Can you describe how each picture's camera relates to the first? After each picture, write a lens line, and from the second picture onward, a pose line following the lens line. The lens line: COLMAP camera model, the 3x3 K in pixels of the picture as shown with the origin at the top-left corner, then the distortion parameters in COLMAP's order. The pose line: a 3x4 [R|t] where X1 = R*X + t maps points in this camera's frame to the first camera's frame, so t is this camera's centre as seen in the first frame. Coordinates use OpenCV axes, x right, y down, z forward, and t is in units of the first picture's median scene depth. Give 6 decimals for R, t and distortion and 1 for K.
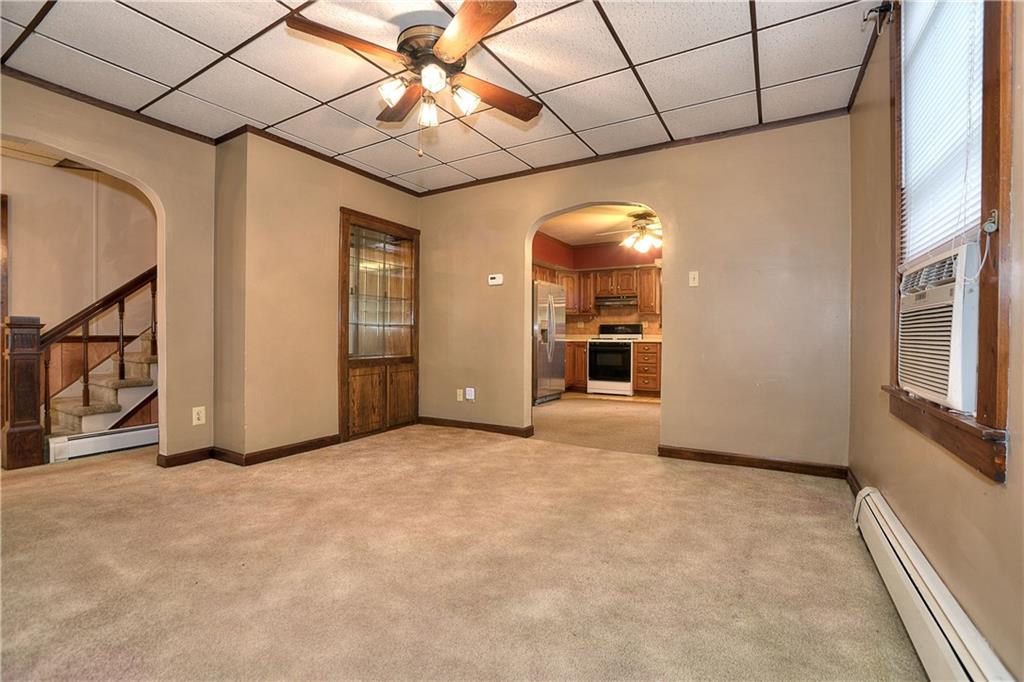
lens RADIAL K [[440.7, 0, 513.1], [0, 440.7, 340.6], [0, 0, 1]] dist [-0.034607, 0.003208]
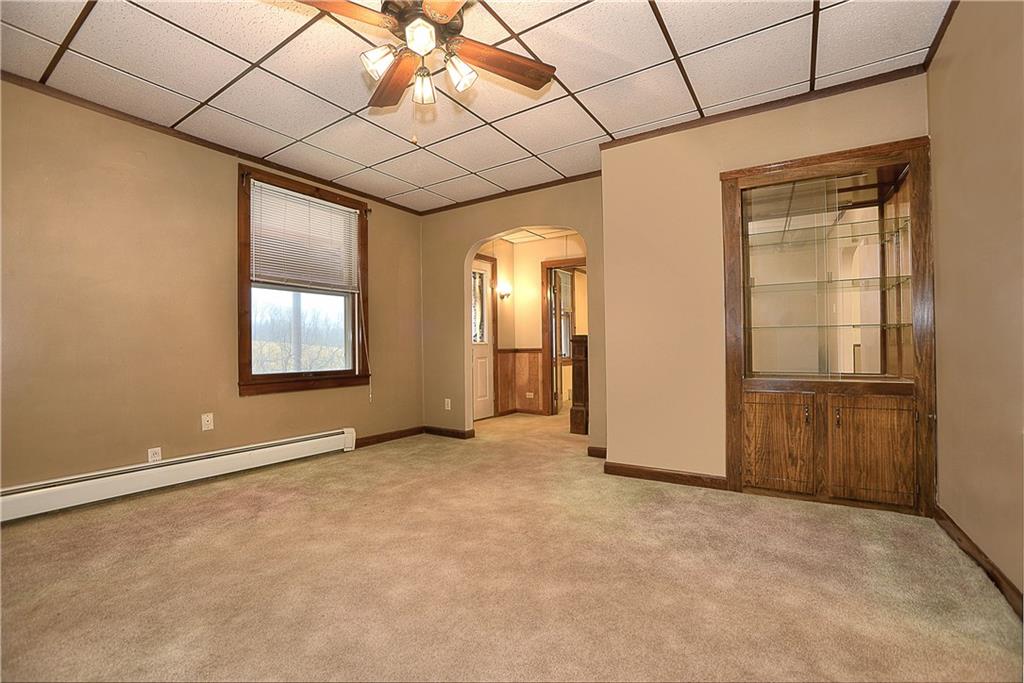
lens RADIAL K [[440.7, 0, 517.7], [0, 440.7, 343.8], [0, 0, 1]] dist [-0.034607, 0.003208]
pose [[-0.032393, -0.014352, -0.999372, 0.510129], [-0.001624, 0.999896, -0.014306, -0.005722], [0.999474, 0.001160, -0.032413, 0.950697]]
